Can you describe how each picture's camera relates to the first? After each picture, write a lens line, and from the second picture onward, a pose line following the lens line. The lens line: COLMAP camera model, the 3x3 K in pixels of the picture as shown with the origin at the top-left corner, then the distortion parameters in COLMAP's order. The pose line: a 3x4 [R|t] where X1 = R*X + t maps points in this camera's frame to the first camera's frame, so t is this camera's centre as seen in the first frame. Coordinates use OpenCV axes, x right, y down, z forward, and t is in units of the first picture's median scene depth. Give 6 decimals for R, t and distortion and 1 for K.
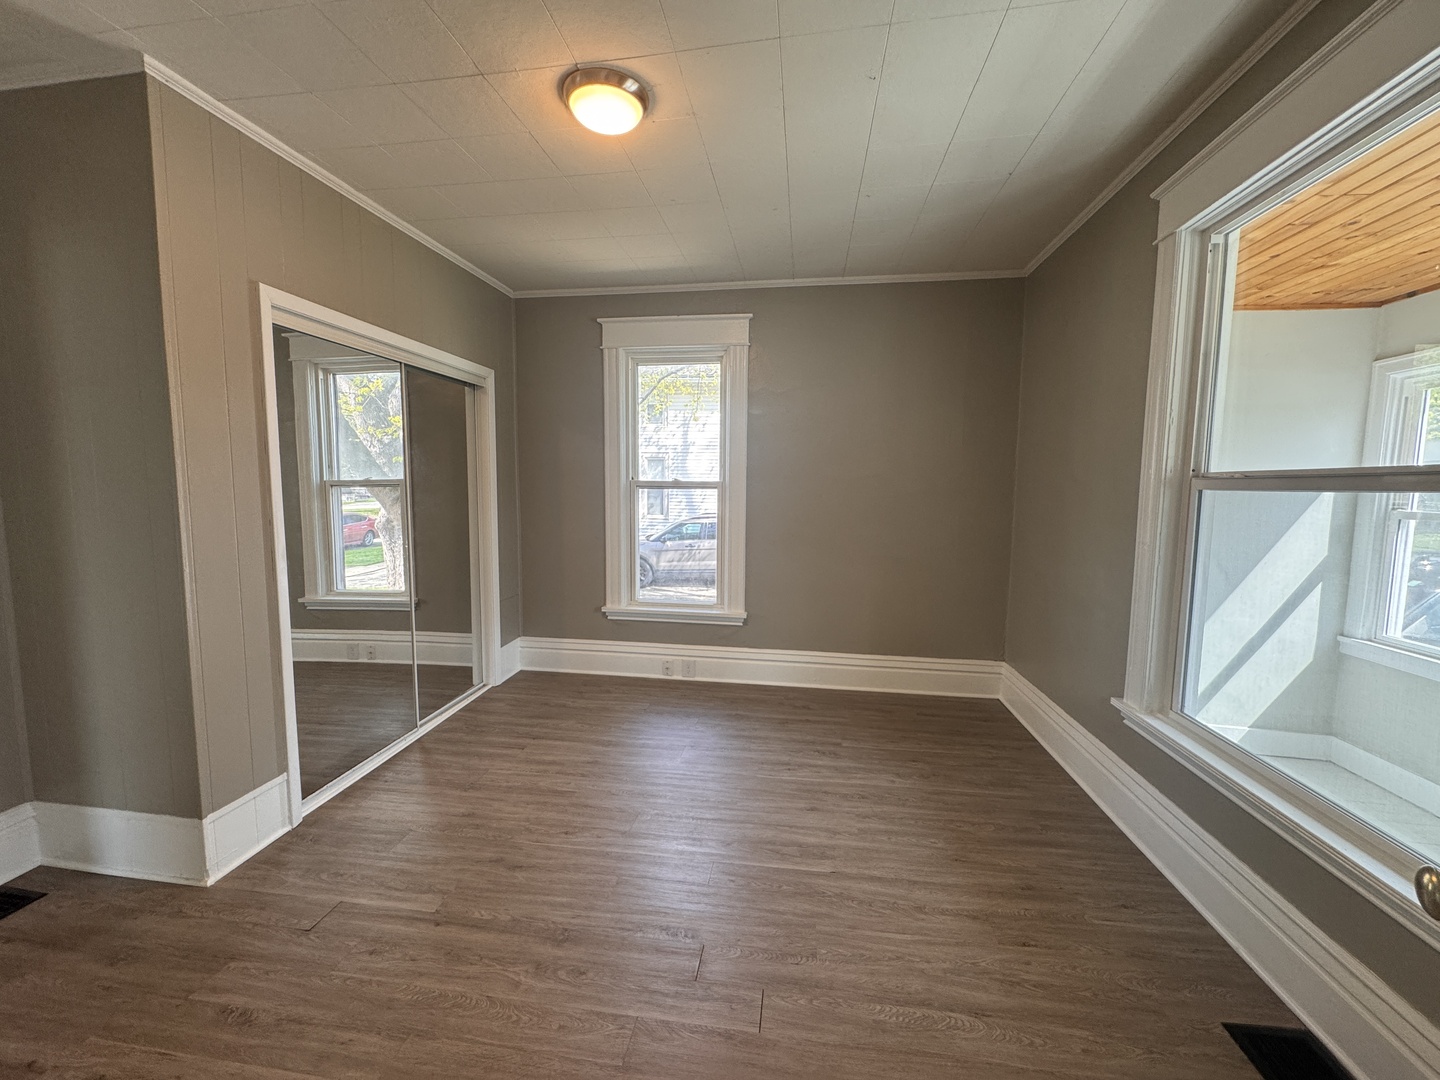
lens RADIAL K [[574.7, 0, 718.1], [0, 574.7, 535.8], [0, 0, 1]] dist [-0.000724, 0.000162]
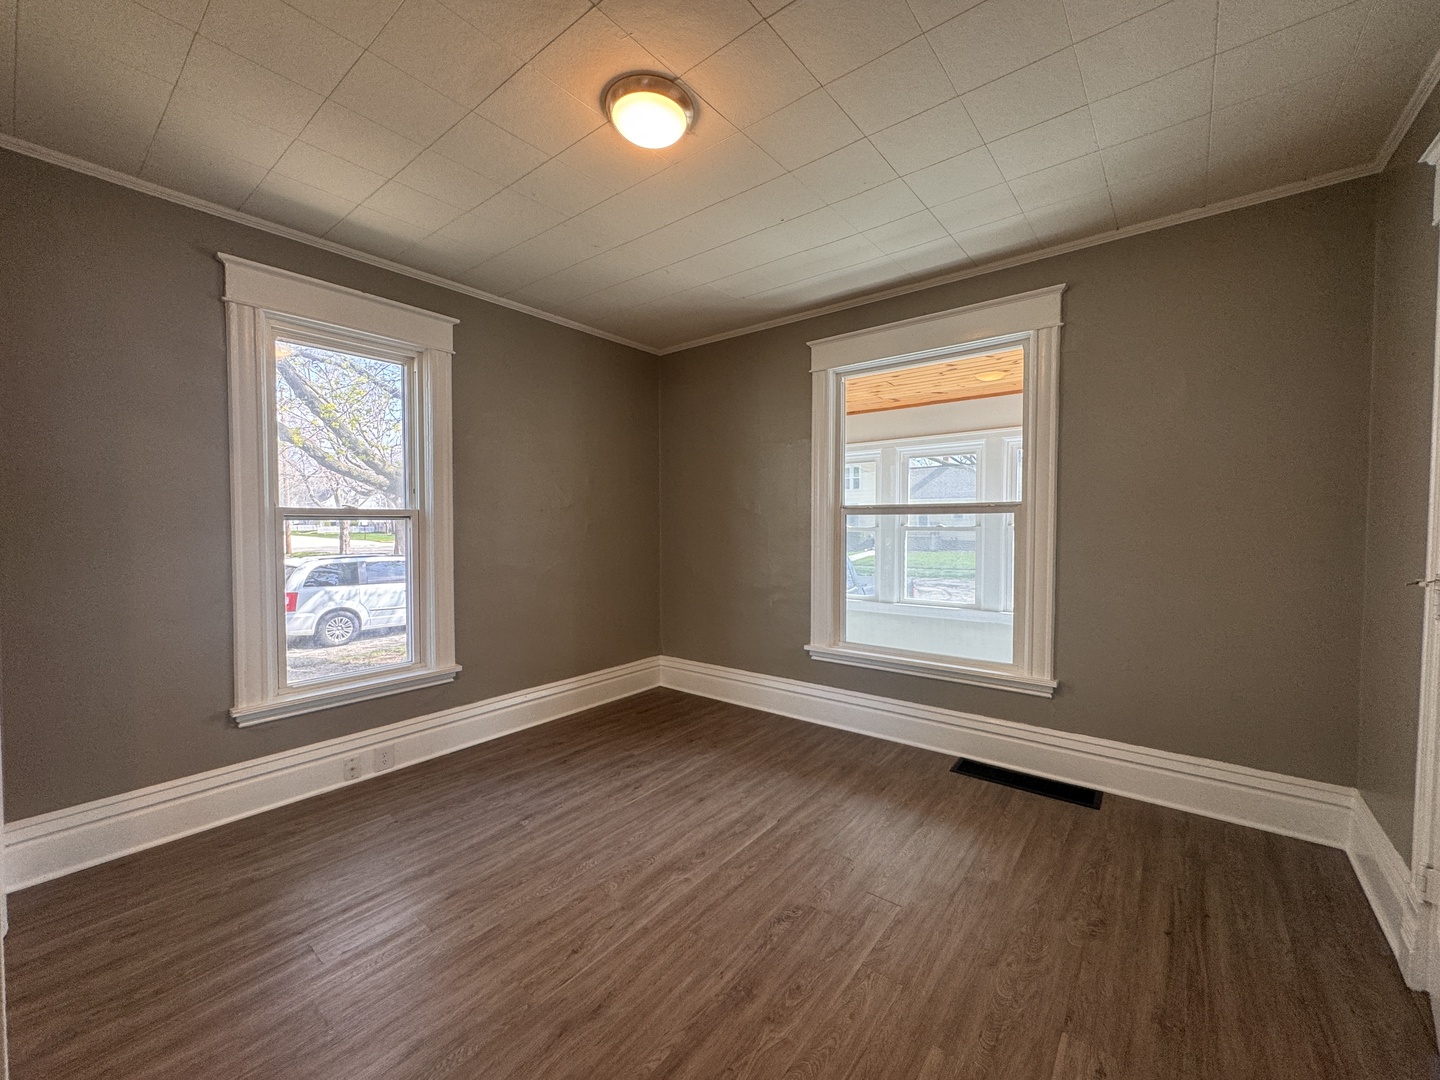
lens RADIAL K [[574.7, 0, 717.7], [0, 574.7, 537.1], [0, 0, 1]] dist [-0.000724, 0.000162]
pose [[0.501074, -0.034484, 0.864717, -0.639919], [0.081750, 0.996624, -0.007627, -0.021111], [-0.861535, 0.074513, 0.502201, 0.304670]]
